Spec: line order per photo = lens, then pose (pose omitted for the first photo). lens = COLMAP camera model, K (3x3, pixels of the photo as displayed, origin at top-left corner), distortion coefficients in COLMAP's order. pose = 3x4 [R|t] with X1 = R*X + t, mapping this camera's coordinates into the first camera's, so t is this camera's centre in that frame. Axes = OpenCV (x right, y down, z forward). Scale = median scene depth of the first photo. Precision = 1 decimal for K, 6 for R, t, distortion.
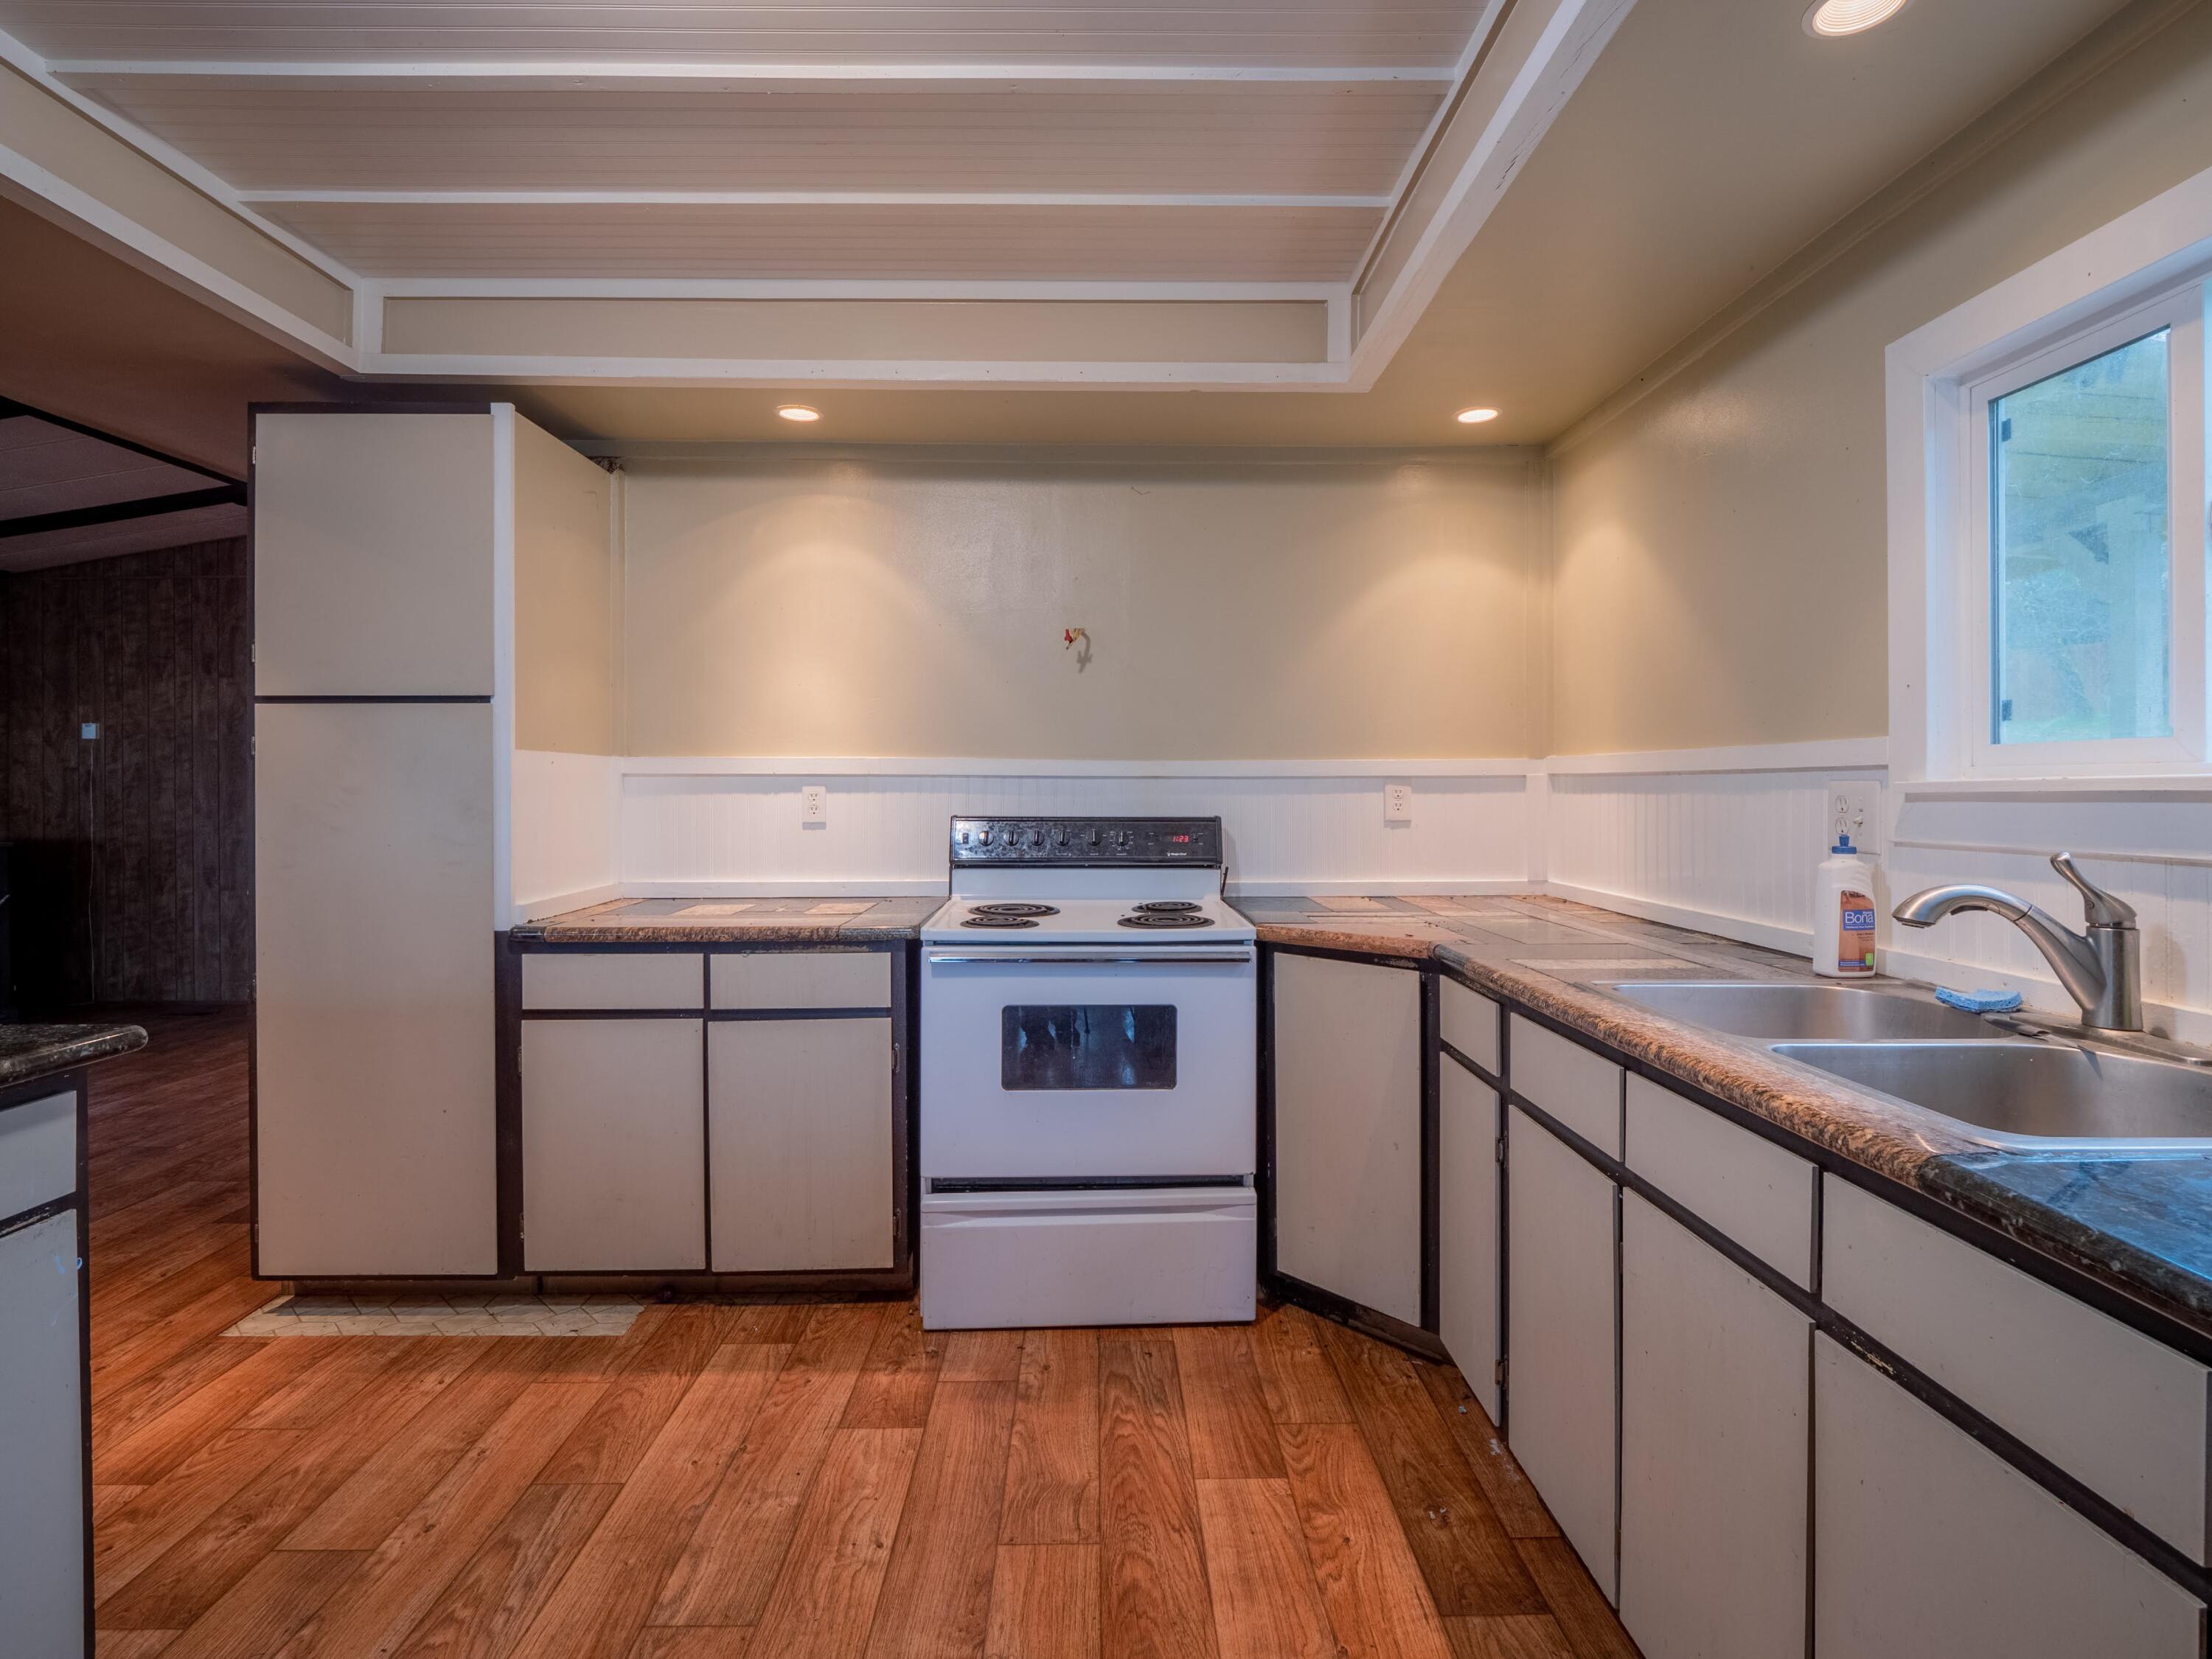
lens RADIAL K [[1087.0, 0, 1118.1], [0, 1087.0, 798.1], [0, 0, 1]] dist [-0.003018, -0.001664]
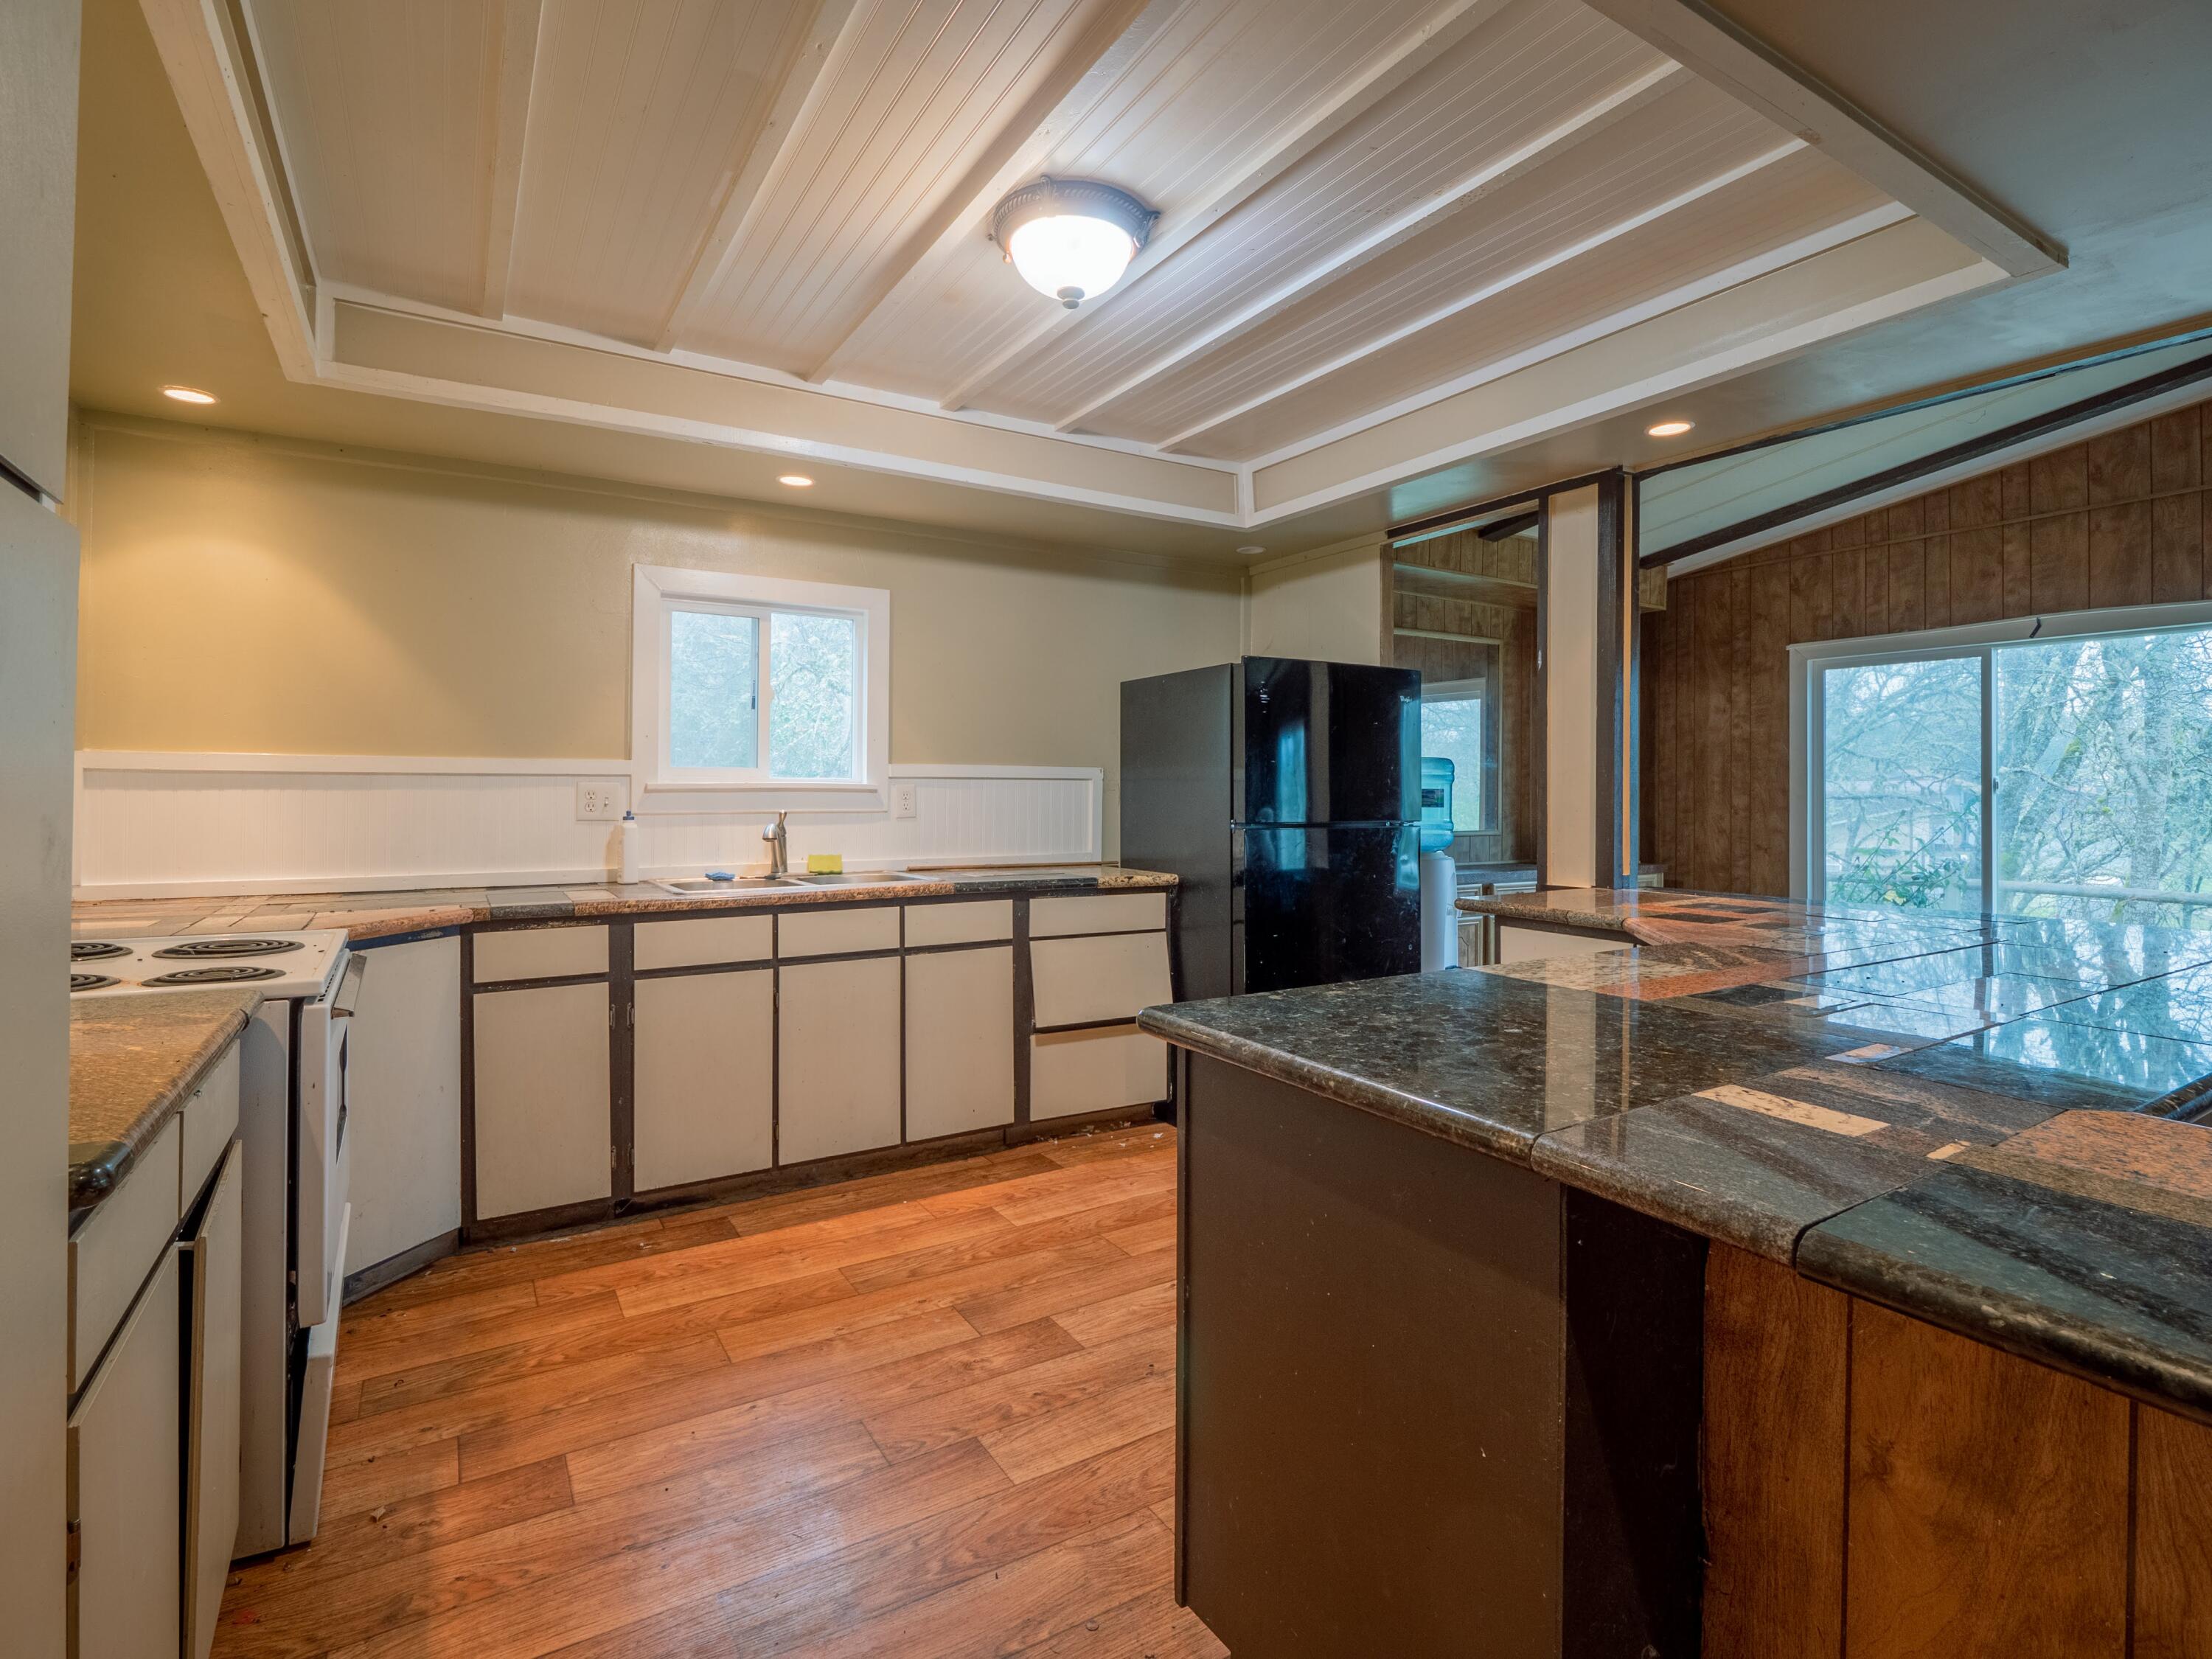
lens RADIAL K [[1087.0, 0, 1118.1], [0, 1087.0, 798.1], [0, 0, 1]] dist [-0.003018, -0.001664]
pose [[-0.508555, -0.005208, 0.861014, -1.273434], [0.002192, 0.999971, 0.007344, -0.000029], [-0.861027, 0.005622, -0.508529, 1.092325]]
